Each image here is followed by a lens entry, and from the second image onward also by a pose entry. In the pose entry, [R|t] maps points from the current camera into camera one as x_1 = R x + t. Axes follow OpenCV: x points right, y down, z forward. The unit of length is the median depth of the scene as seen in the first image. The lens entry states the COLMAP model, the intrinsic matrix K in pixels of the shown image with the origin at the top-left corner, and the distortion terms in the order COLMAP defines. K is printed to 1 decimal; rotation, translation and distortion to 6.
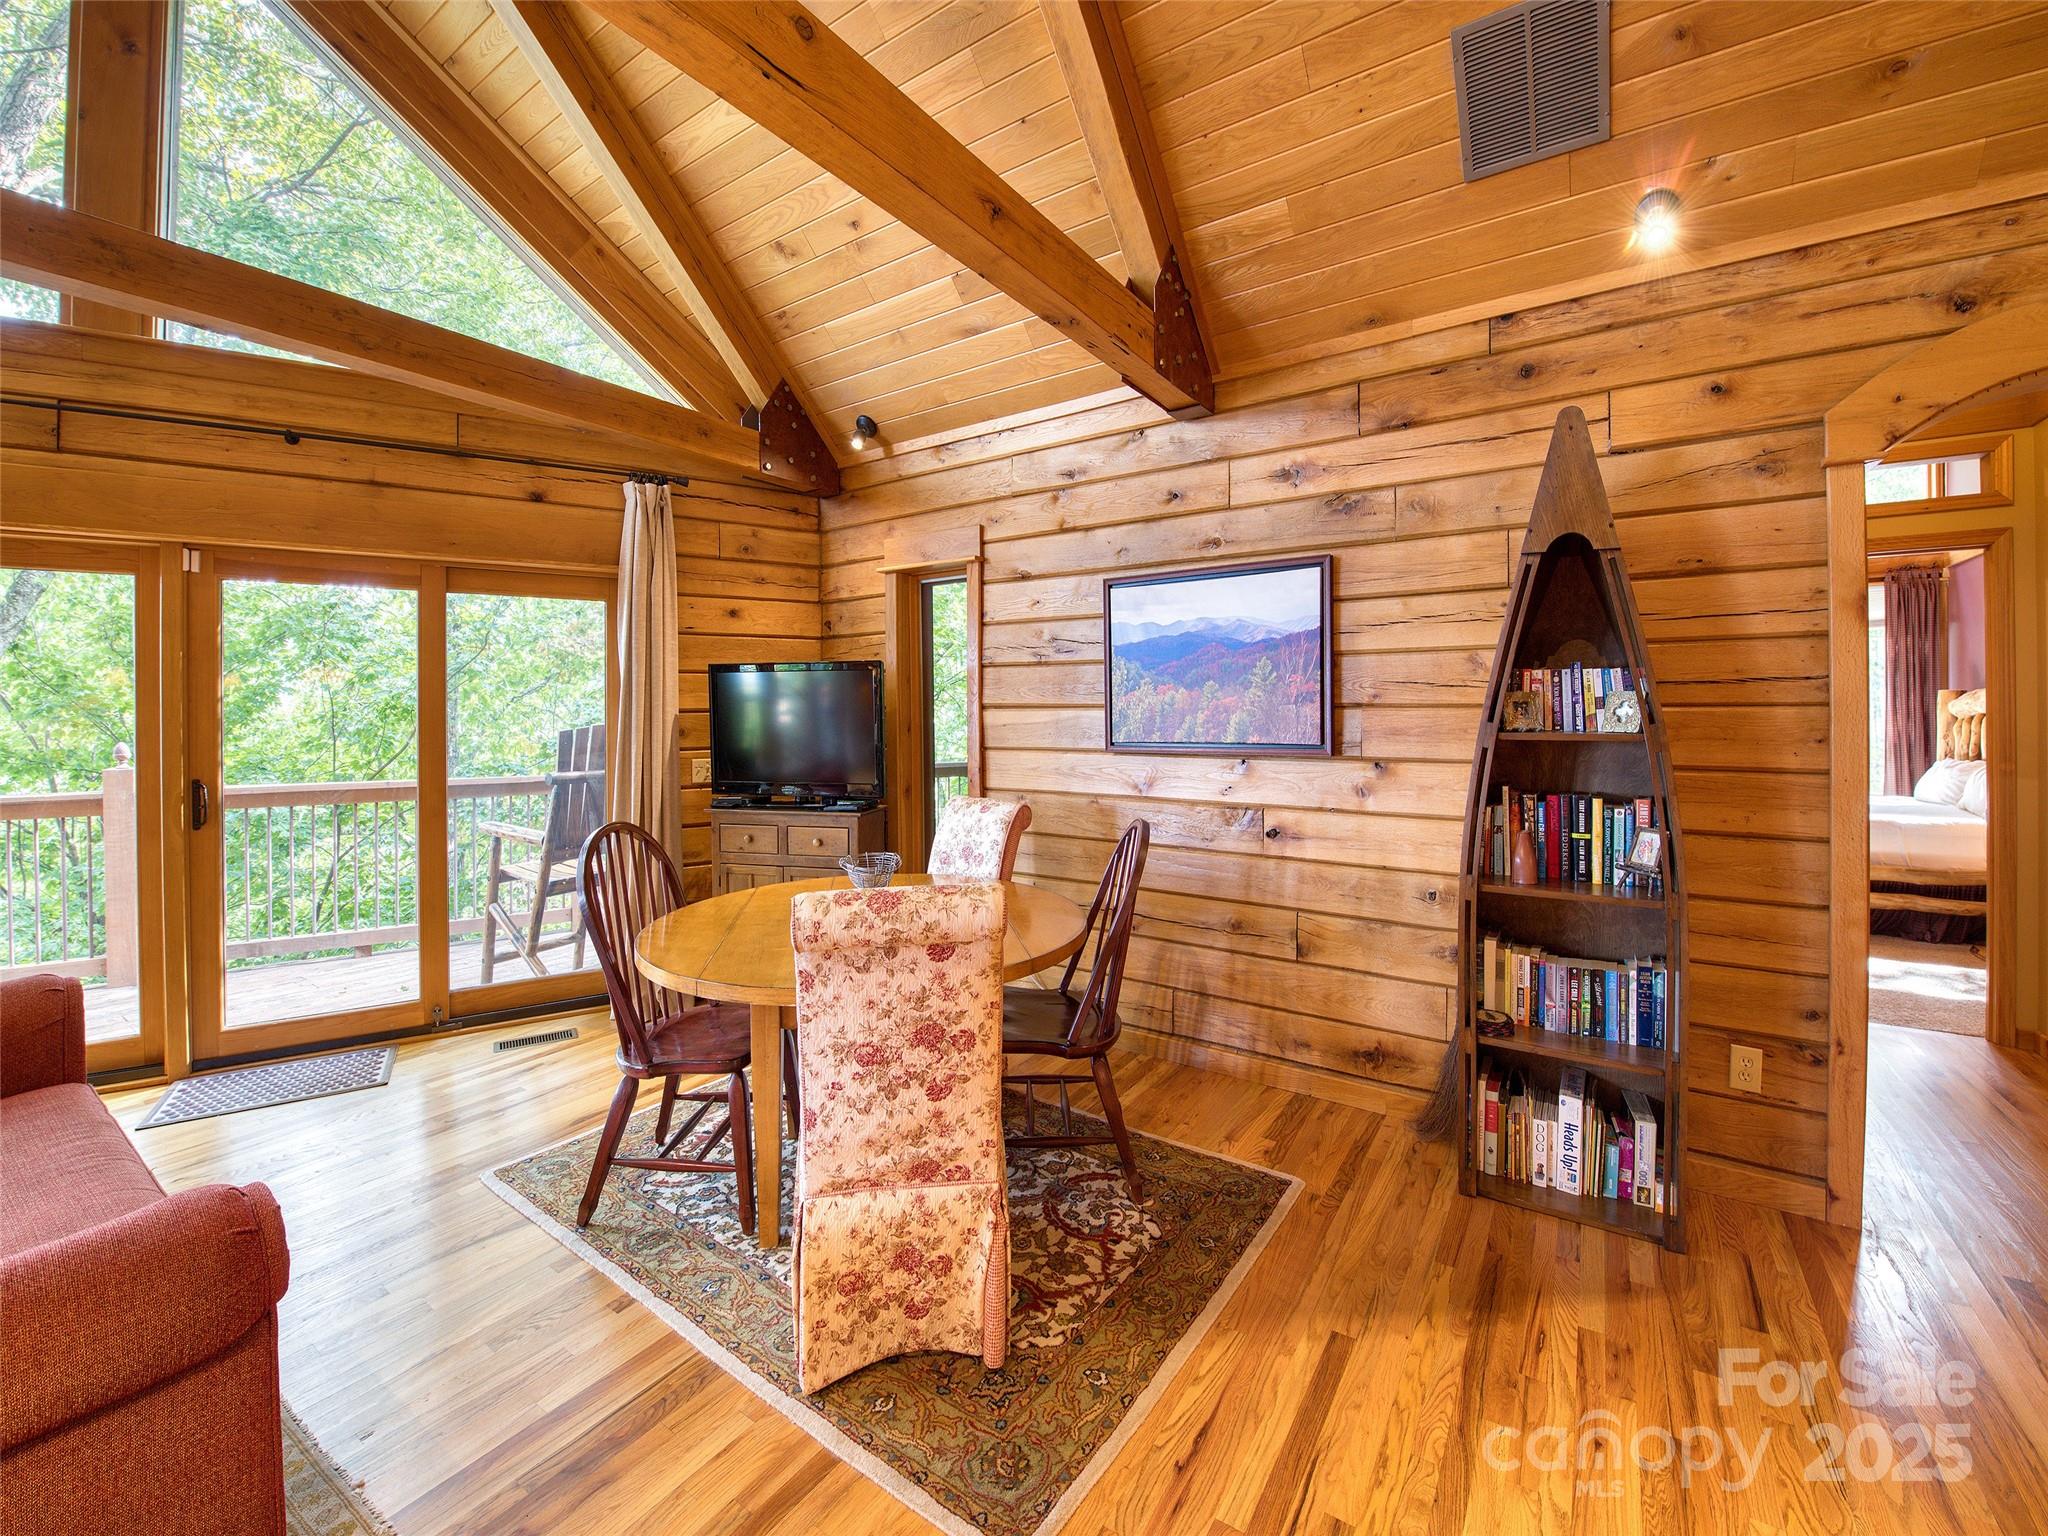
lens RADIAL K [[826.1, 0, 1037.5], [0, 826.1, 714.6], [0, 0, 1]] dist [-0.017334, -0.000745]
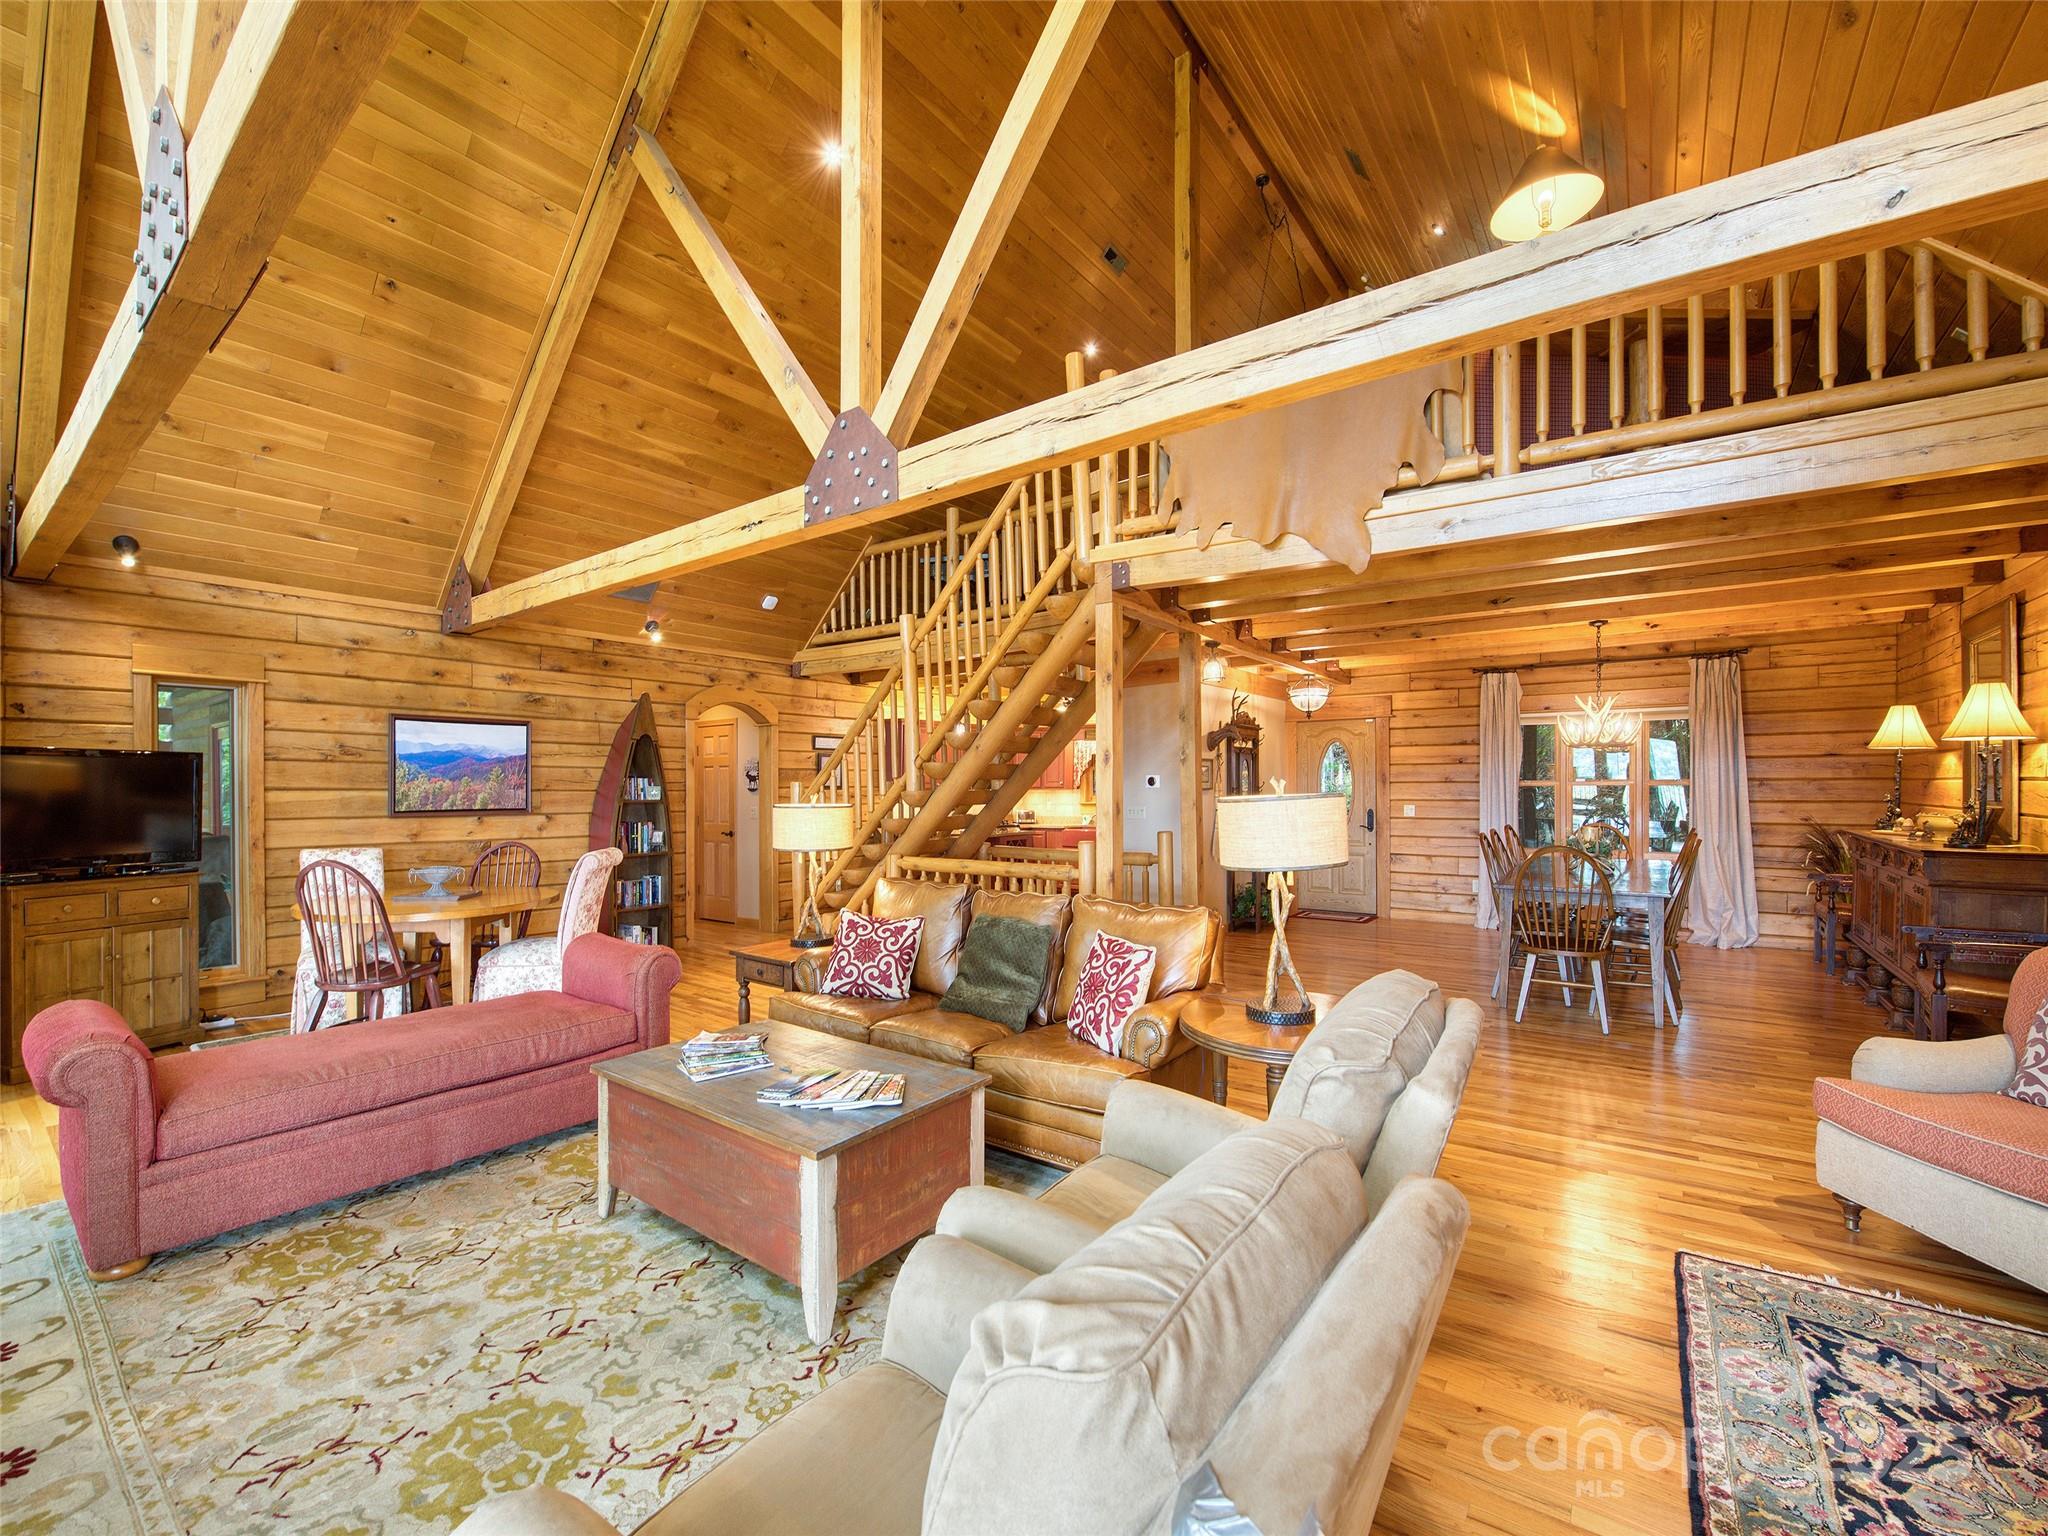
lens RADIAL K [[826.1, 0, 1040.3], [0, 826.1, 794.8], [0, 0, 1]] dist [-0.017334, -0.000745]
pose [[0.041916, -0.002954, 0.999117, -1.760791], [0.001396, 0.999995, 0.002898, -0.002871], [-0.999120, 0.001273, 0.041920, -0.445951]]
